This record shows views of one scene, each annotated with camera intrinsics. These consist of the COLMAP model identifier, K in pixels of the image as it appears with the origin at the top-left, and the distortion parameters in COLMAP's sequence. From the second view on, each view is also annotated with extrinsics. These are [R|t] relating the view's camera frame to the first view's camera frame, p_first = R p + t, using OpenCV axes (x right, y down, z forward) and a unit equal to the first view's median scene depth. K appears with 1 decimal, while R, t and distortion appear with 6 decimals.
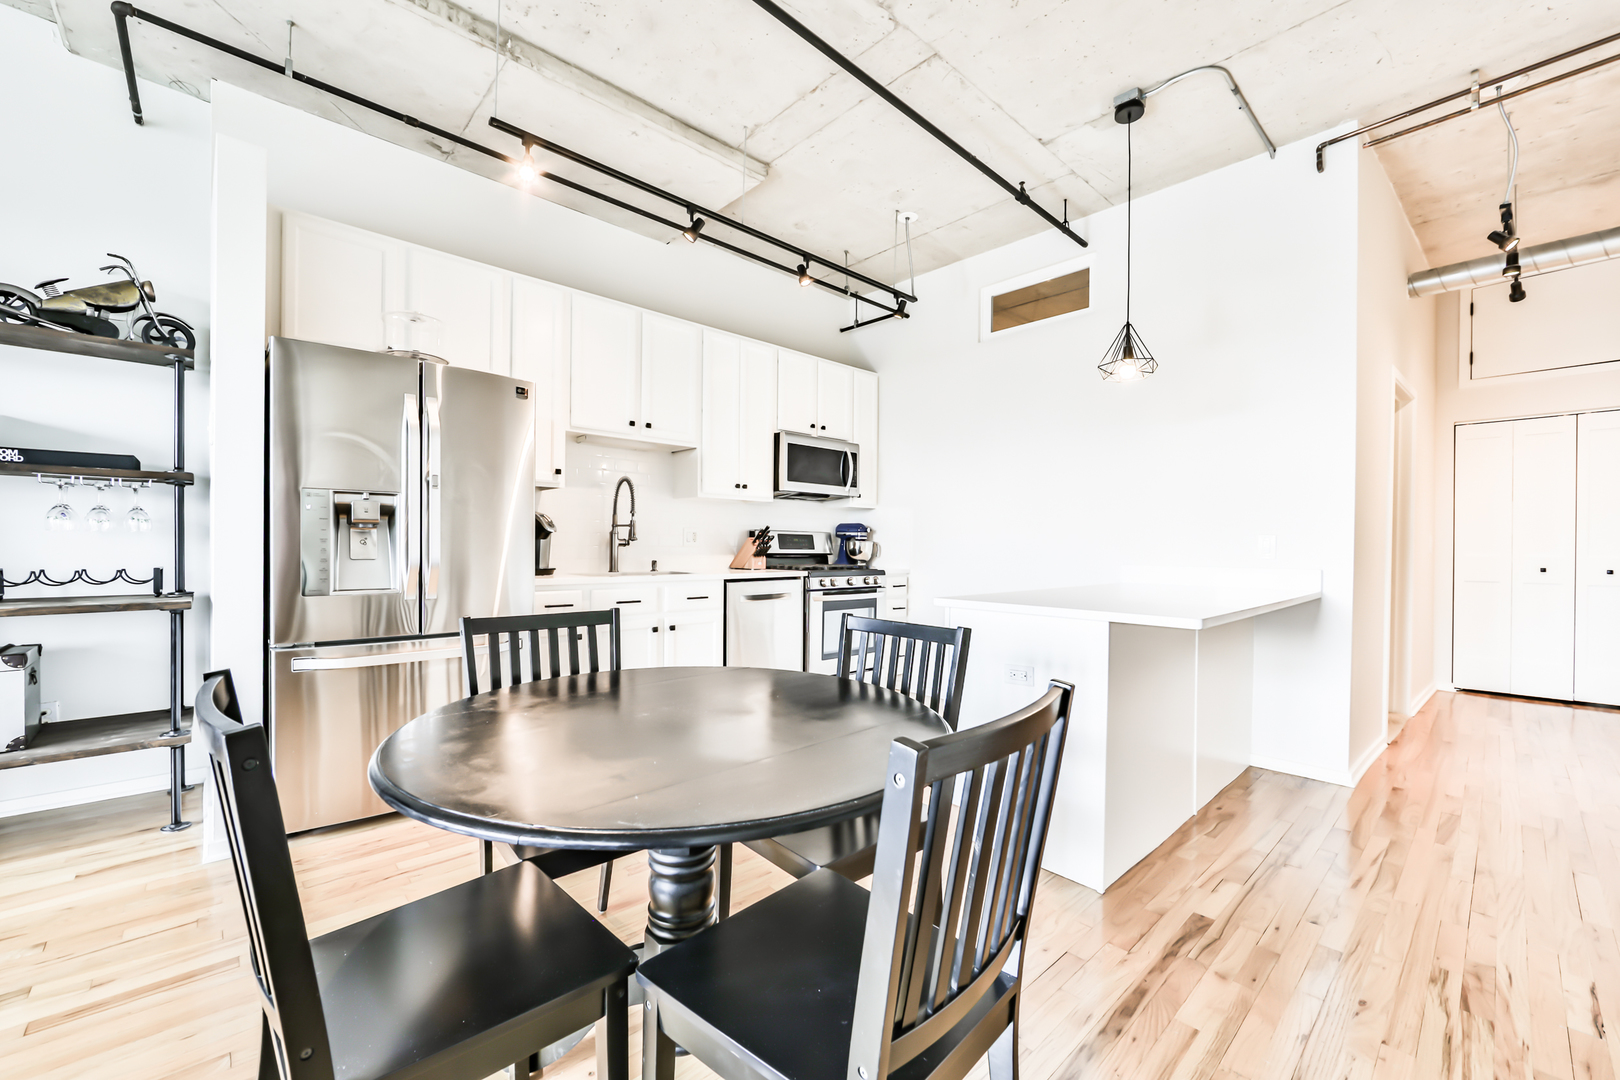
lens RADIAL K [[647.9, 0, 801.4], [0, 647.9, 550.7], [0, 0, 1]] dist [-0.006713, 0.000552]
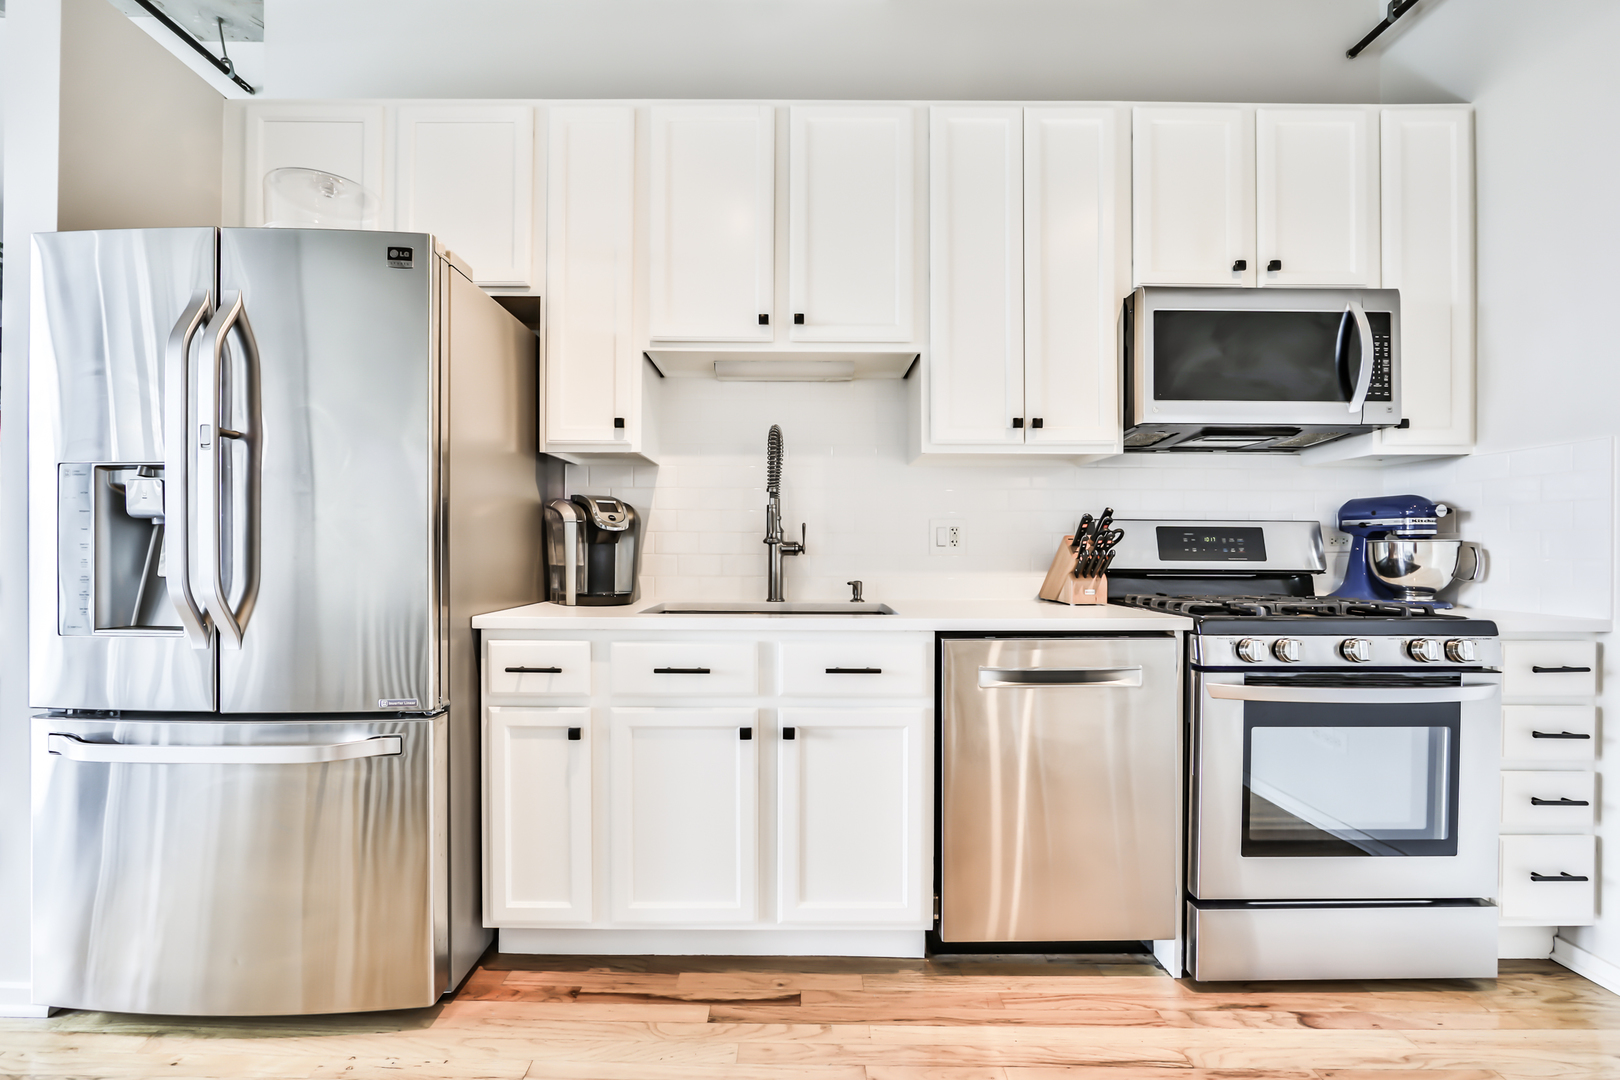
lens RADIAL K [[653.5, 0, 802.1], [0, 653.5, 549.5], [0, 0, 1]] dist [-0.010214, 0.000321]
pose [[0.736864, -0.008454, -0.675988, 0.104497], [-0.002210, 0.999886, -0.014914, -0.003092], [0.676037, 0.012483, 0.736761, 0.576385]]
